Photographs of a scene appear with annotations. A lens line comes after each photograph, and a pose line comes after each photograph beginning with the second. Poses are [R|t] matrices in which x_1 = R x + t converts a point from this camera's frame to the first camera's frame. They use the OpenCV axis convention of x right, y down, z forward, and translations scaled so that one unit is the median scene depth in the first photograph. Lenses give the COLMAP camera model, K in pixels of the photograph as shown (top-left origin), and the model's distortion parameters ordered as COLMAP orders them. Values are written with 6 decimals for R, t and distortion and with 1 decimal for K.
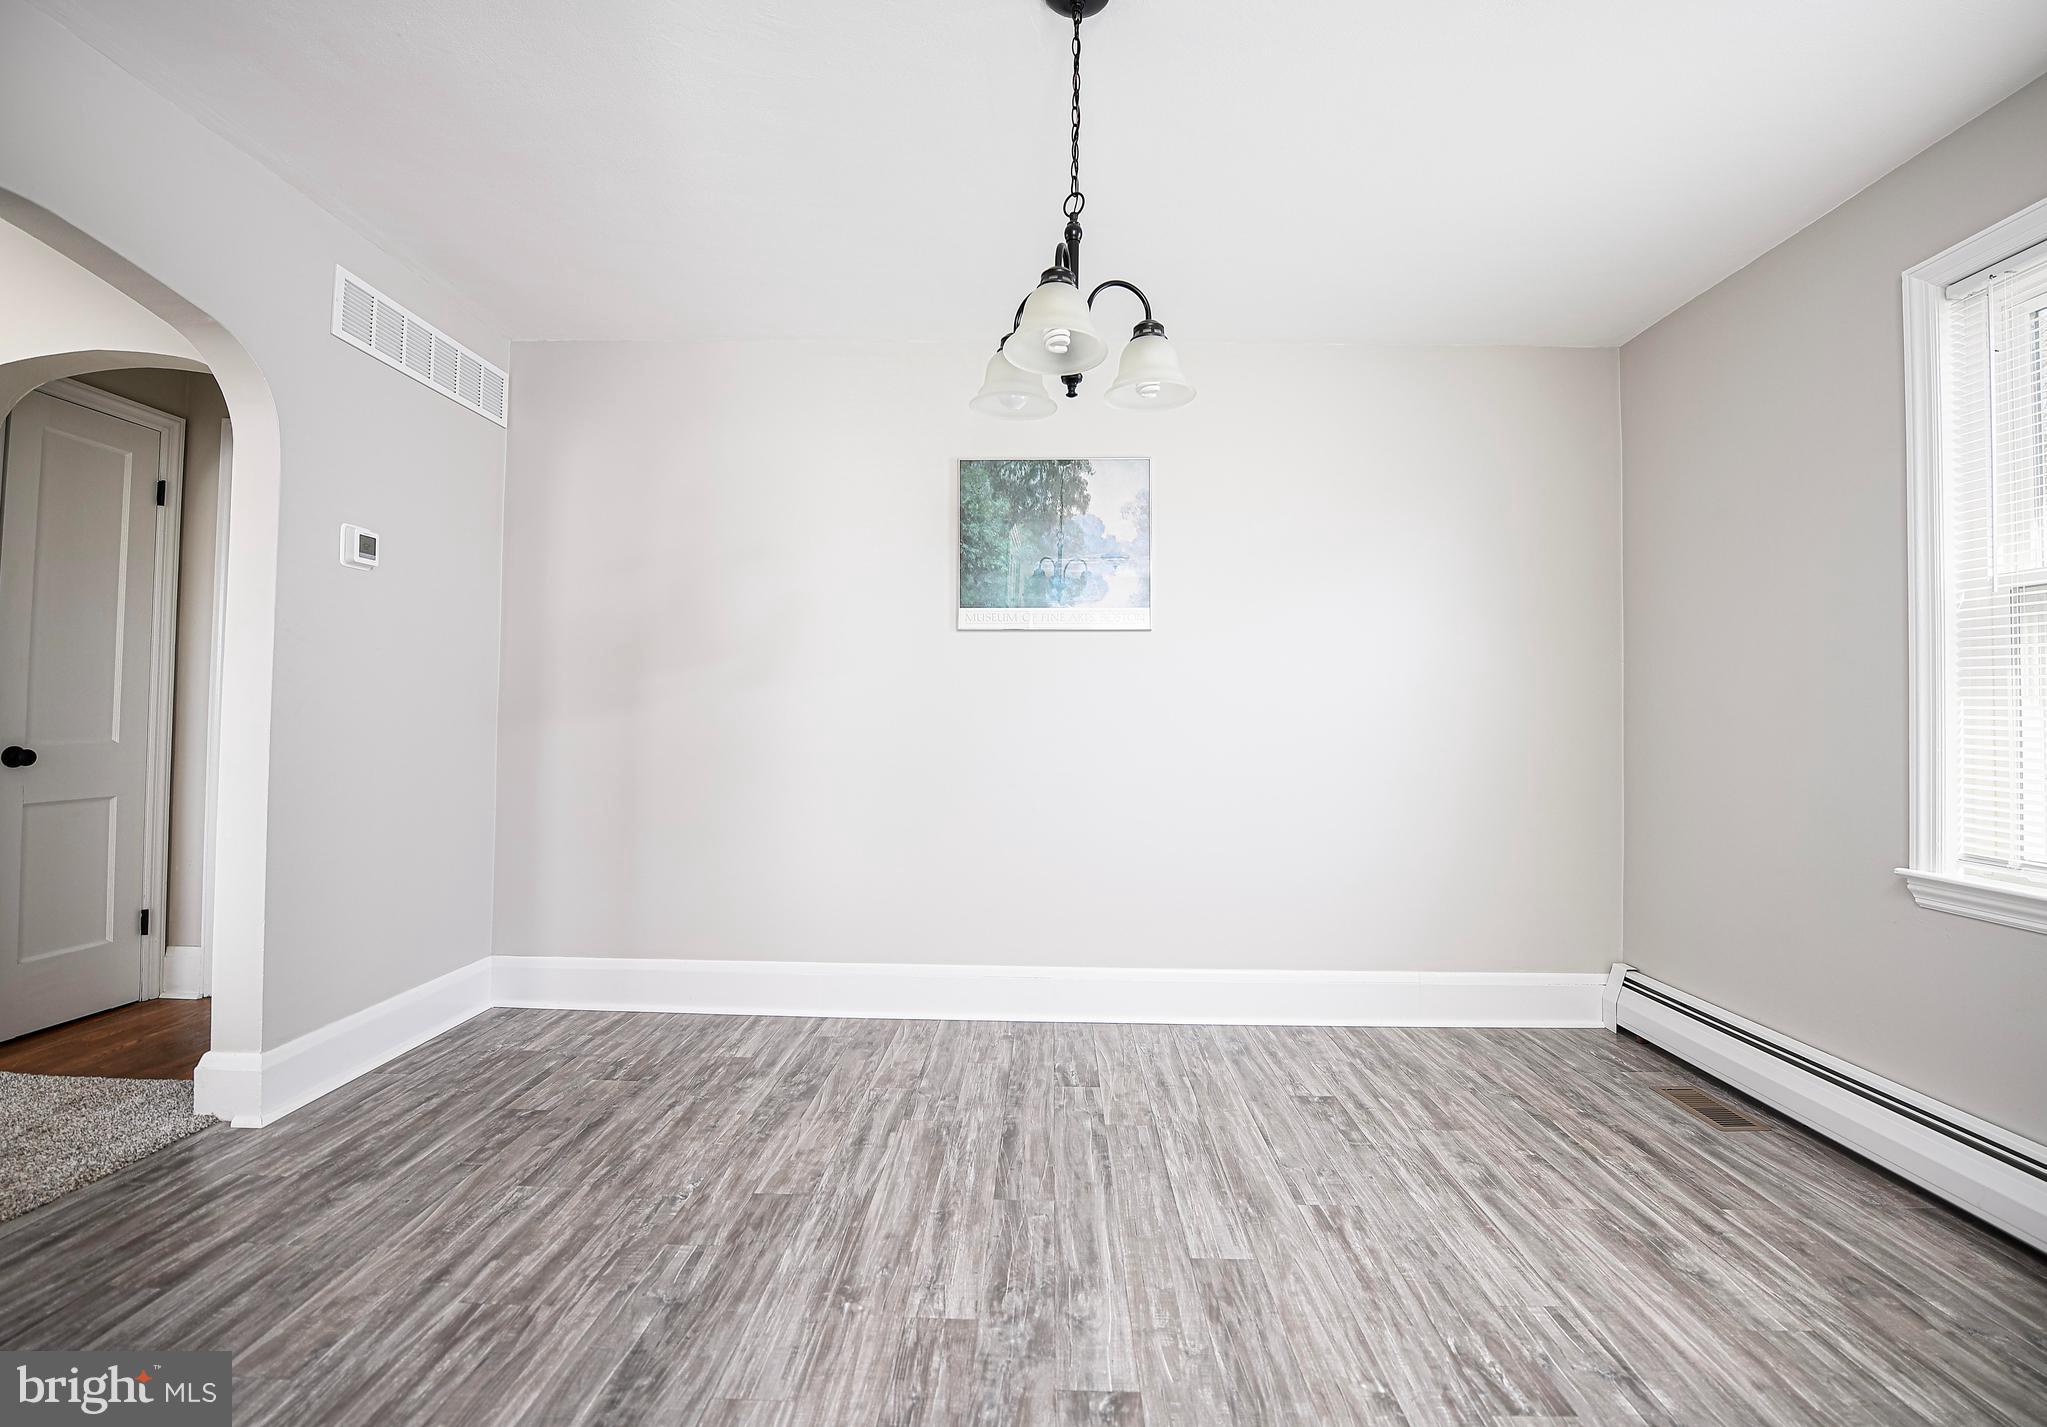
lens RADIAL K [[908.8, 0, 1029.4], [0, 908.8, 703.7], [0, 0, 1]] dist [-0.018736, -0.000955]
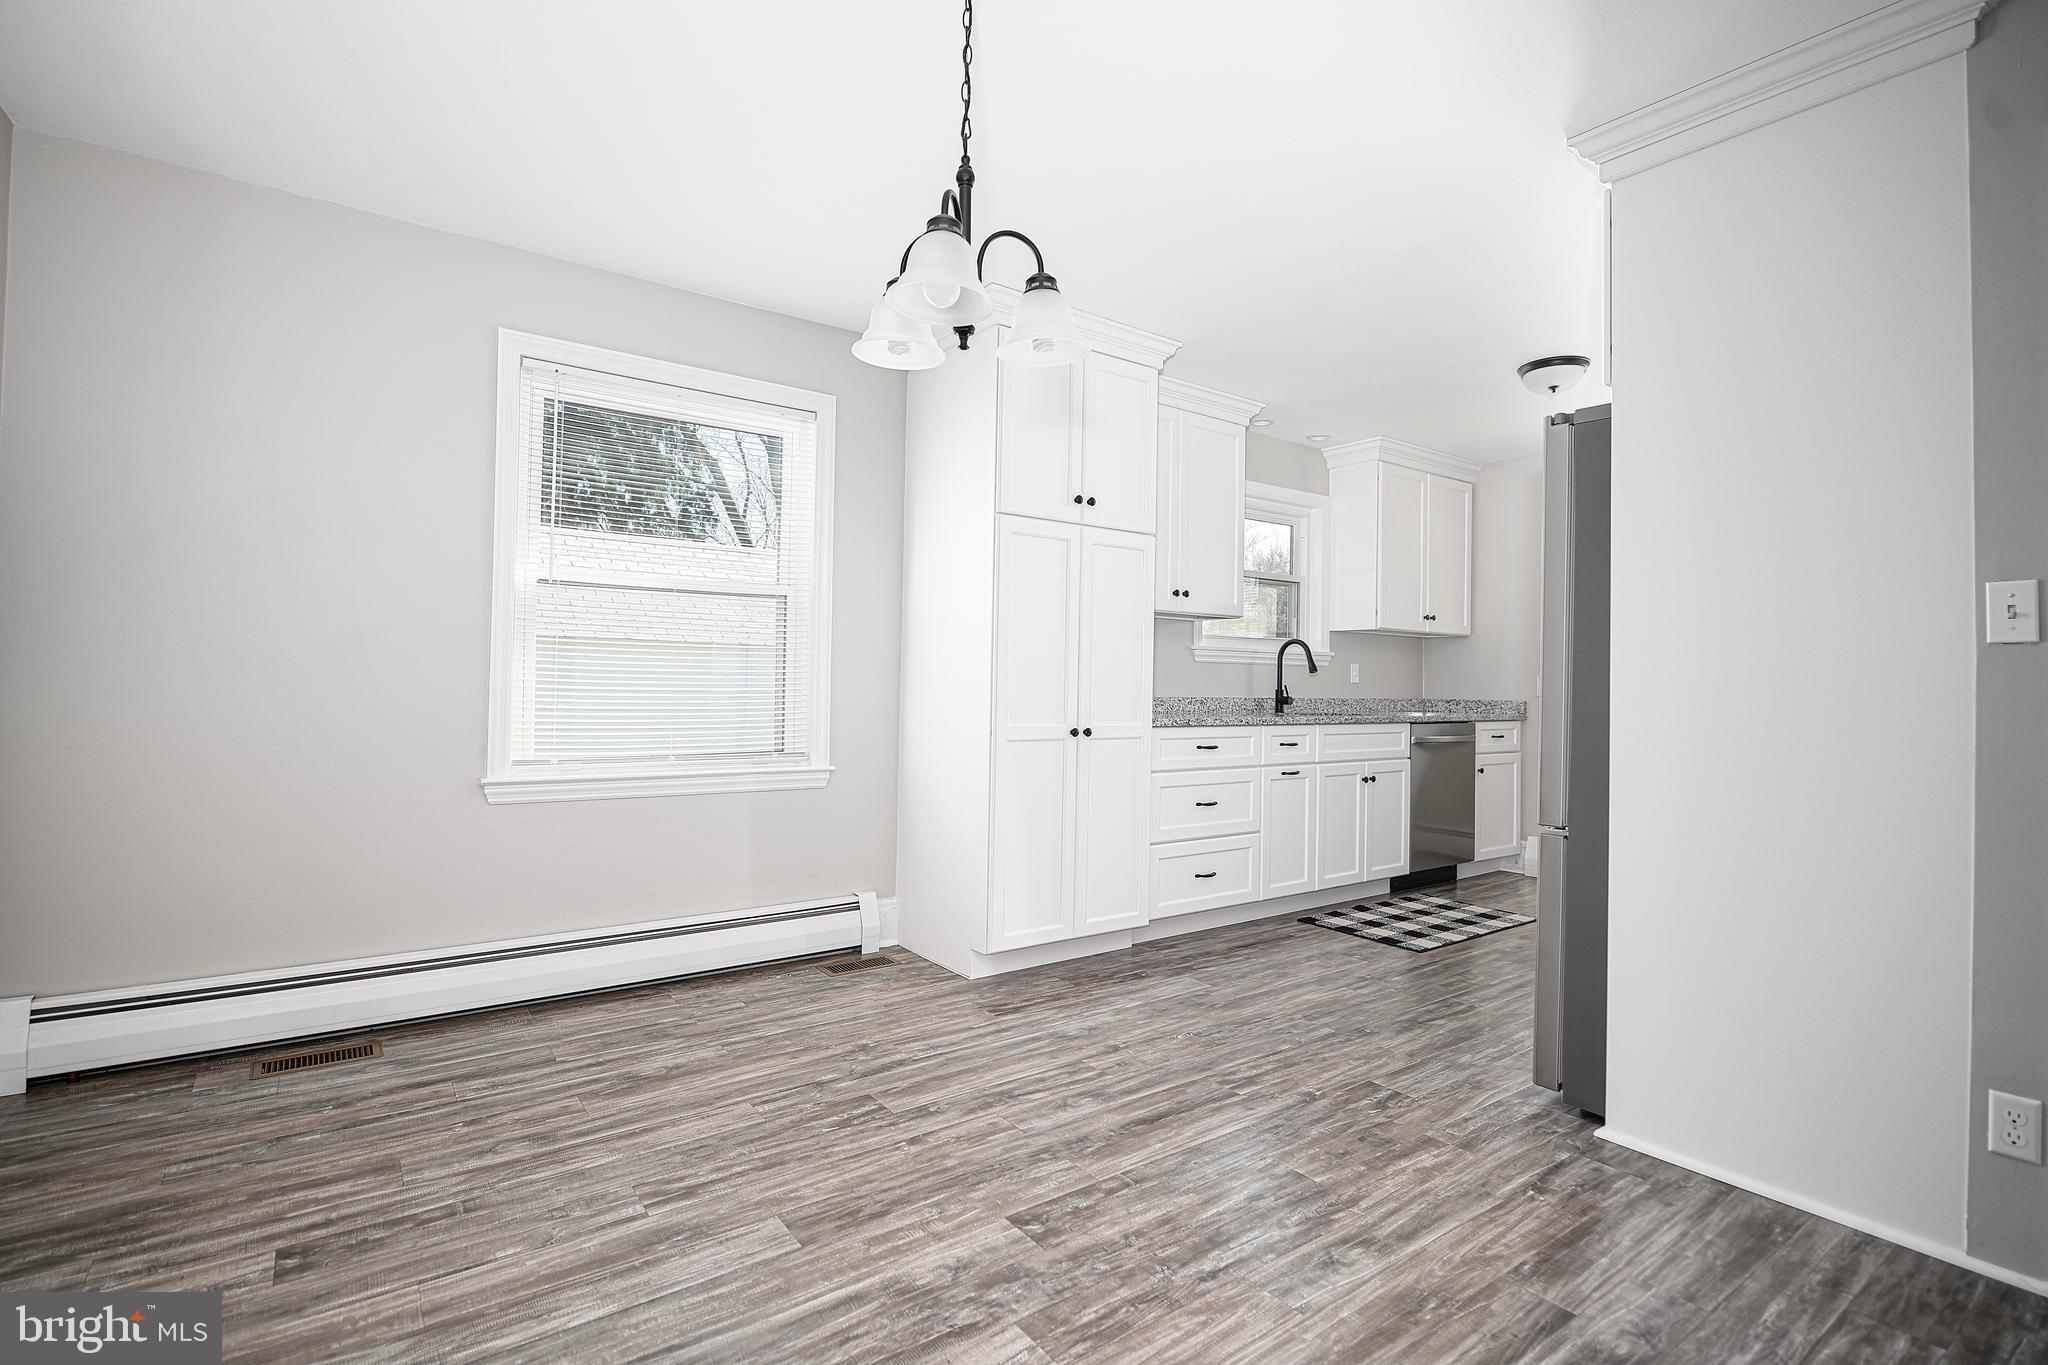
lens RADIAL K [[970.5, 0, 1046.8], [0, 970.5, 665.3], [0, 0, 1]] dist [-0.016734, 0.001259]
pose [[-0.620638, -0.010316, 0.784029, -0.736303], [-0.037456, 0.999162, -0.016504, 0.012173], [-0.783202, -0.039610, -0.620504, 1.392986]]
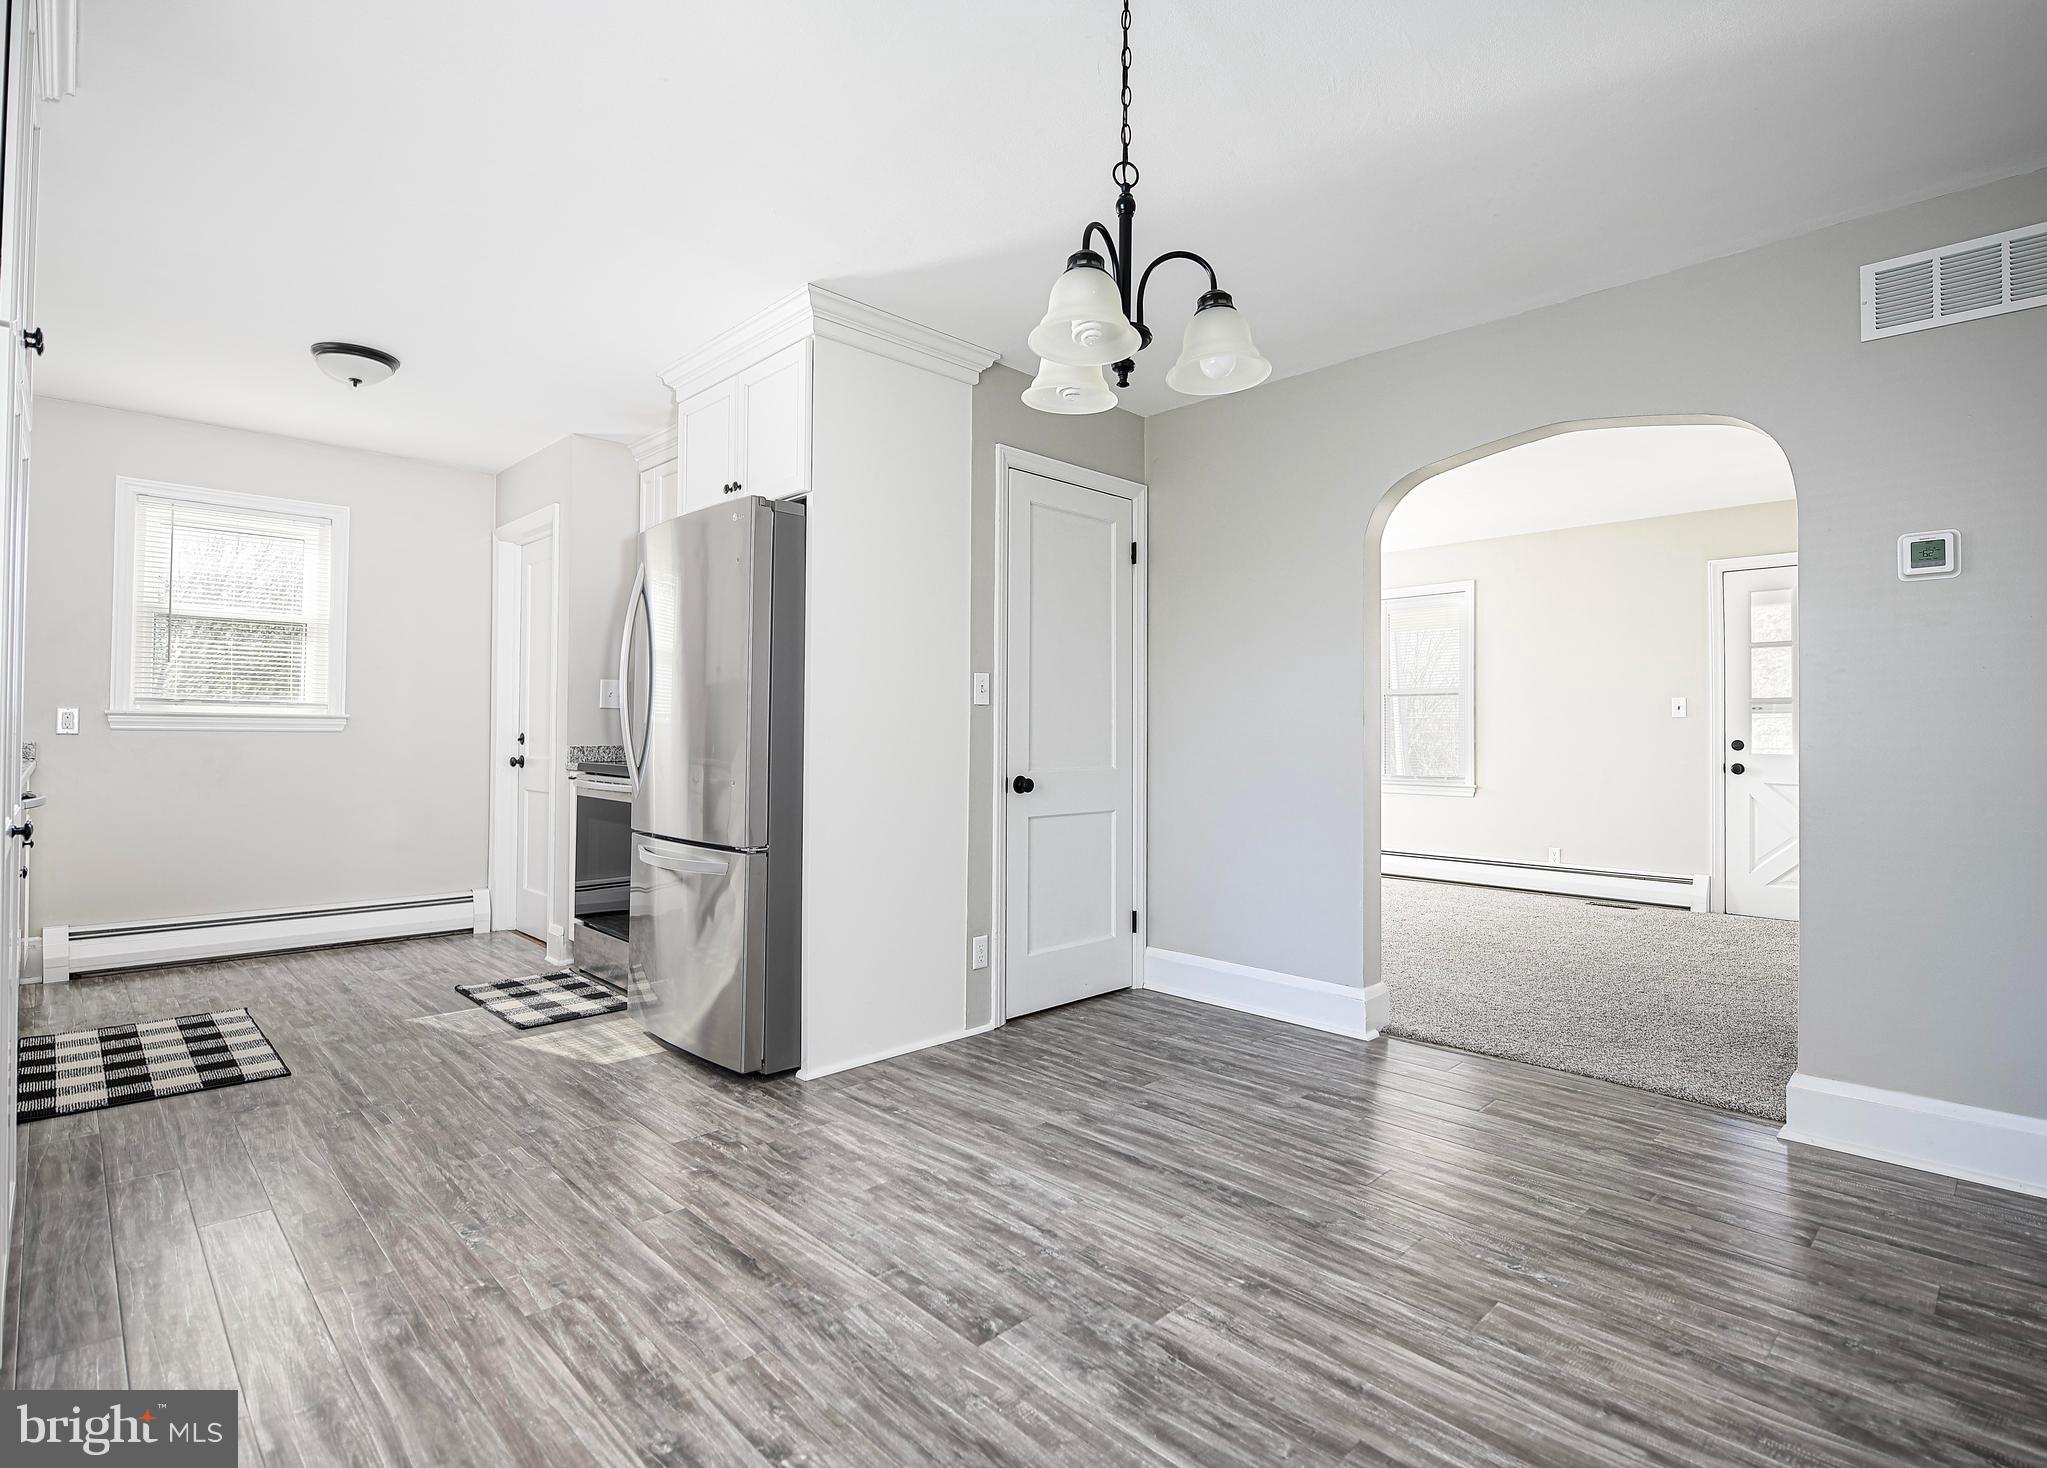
lens RADIAL K [[982.4, 0, 1038.1], [0, 982.4, 720.0], [0, 0, 1]] dist [-0.016845, -0.000167]
pose [[-0.694840, -0.028561, -0.718597, 0.728421], [-0.005752, 0.999400, -0.034160, 0.030764], [0.719141, -0.019602, -0.694587, 1.451512]]
